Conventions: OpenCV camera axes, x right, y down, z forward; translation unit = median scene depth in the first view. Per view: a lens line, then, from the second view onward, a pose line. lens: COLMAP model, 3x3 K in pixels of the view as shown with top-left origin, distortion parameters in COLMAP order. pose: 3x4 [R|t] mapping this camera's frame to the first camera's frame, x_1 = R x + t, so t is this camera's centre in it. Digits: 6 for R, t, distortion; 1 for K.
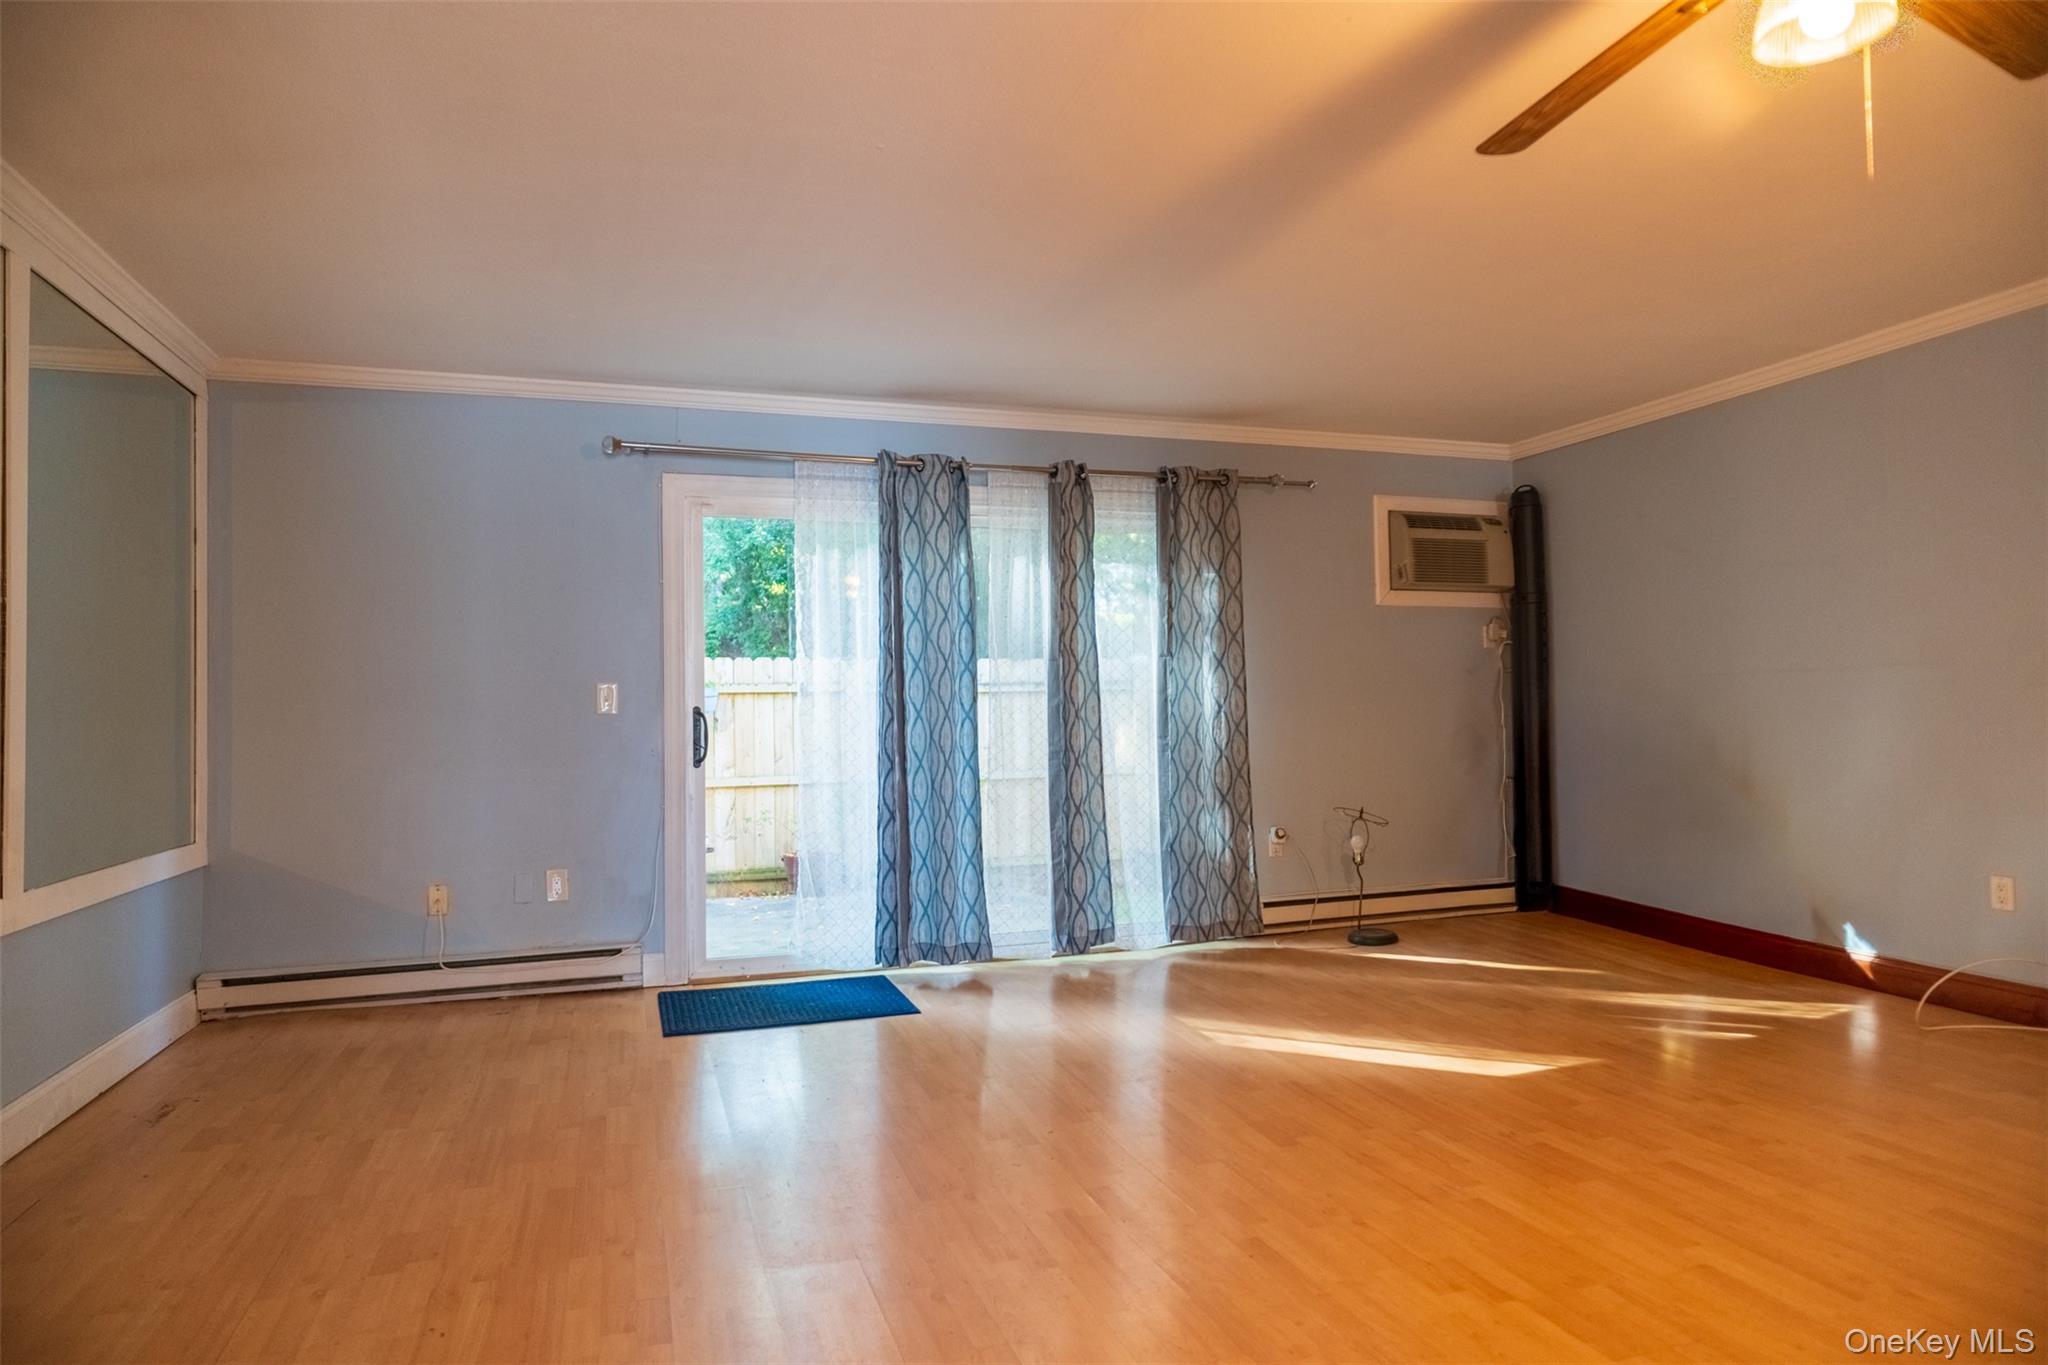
lens RADIAL K [[1196.6, 0, 1011.7], [0, 1196.6, 688.0], [0, 0, 1]] dist [-0.007186, -0.000051]
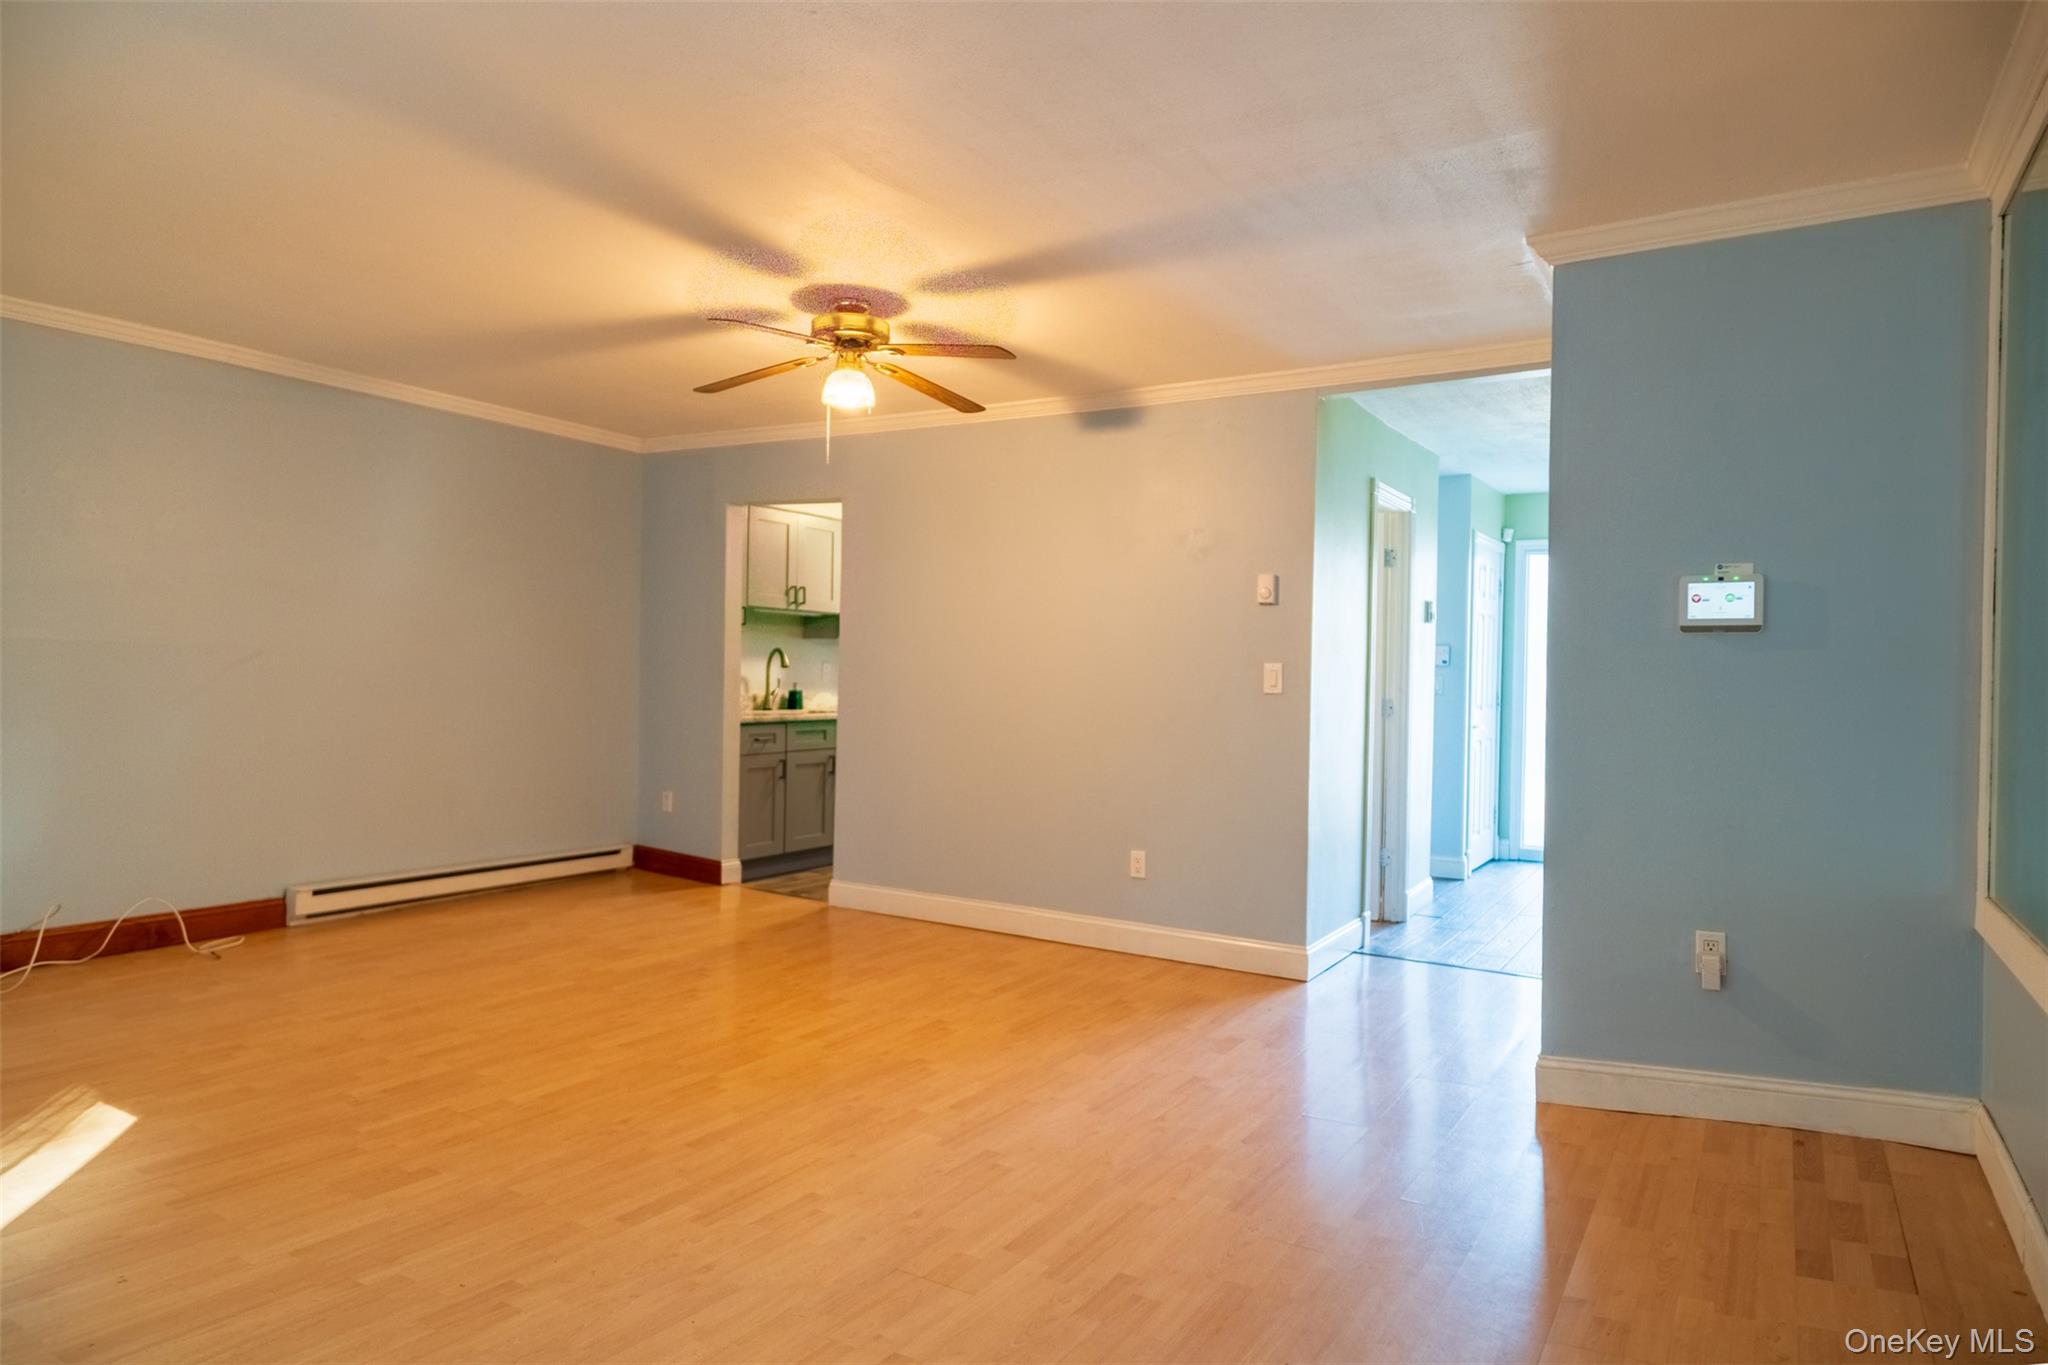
lens RADIAL K [[1232.0, 0, 1016.1], [0, 1232.0, 686.3], [0, 0, 1]] dist [-0.006718, -0.000249]
pose [[-0.644940, -0.003571, 0.764225, -0.436506], [-0.028380, 0.999411, -0.019281, 0.011542], [-0.763706, -0.034124, -0.644662, 0.727878]]
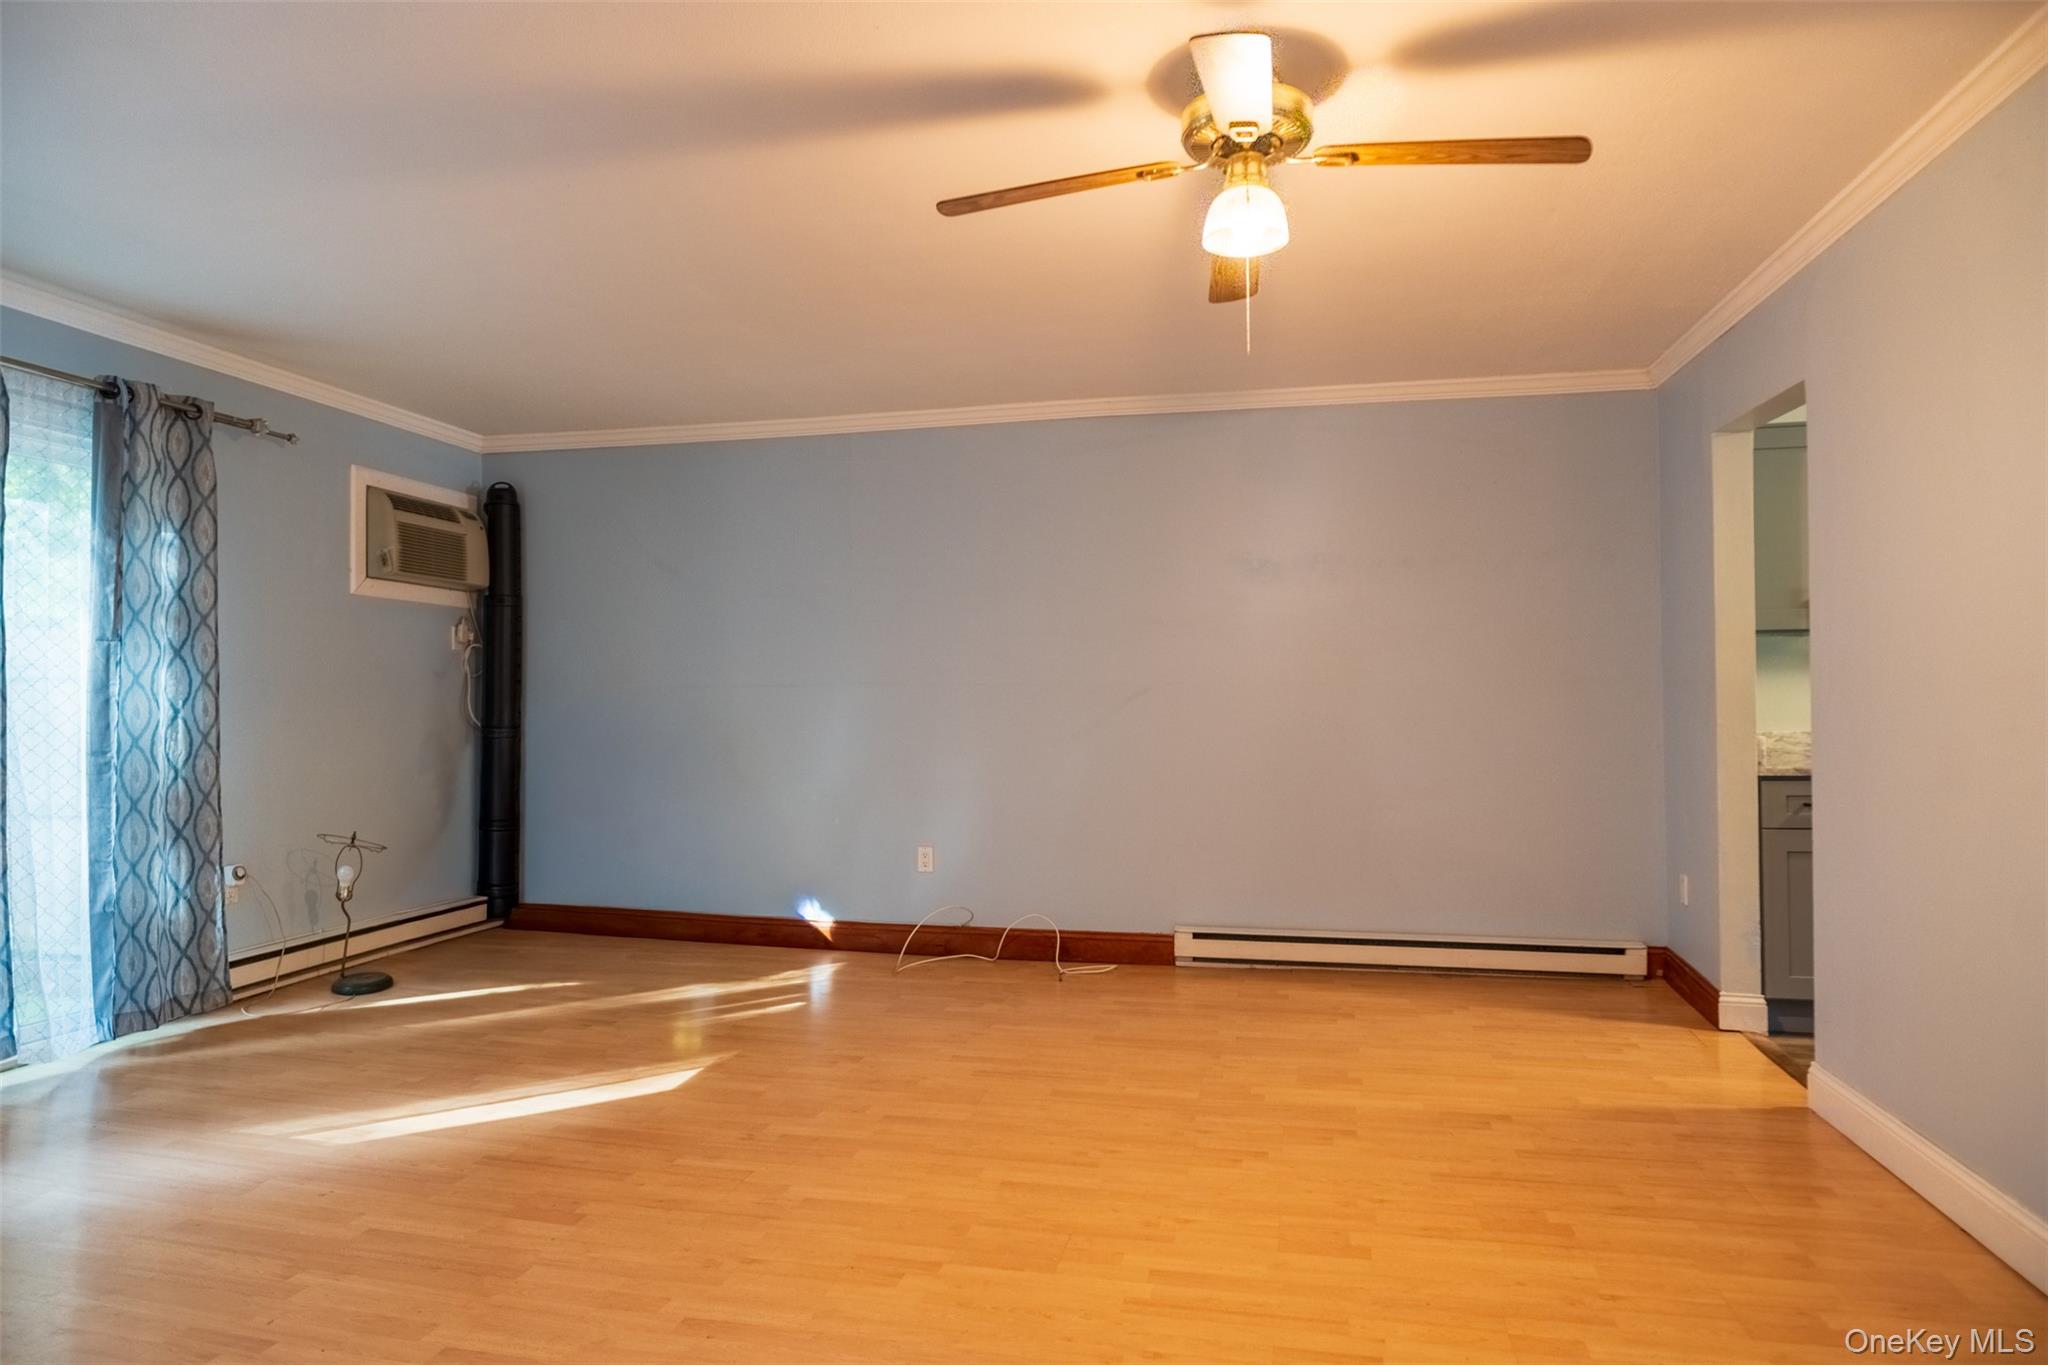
lens RADIAL K [[1232.0, 0, 1016.1], [0, 1232.0, 686.3], [0, 0, 1]] dist [-0.006718, -0.000249]
pose [[0.513372, 0.026753, 0.857749, -0.219058], [-0.023522, 0.999577, -0.017099, 0.000563], [-0.857844, -0.011398, 0.513784, 0.154065]]
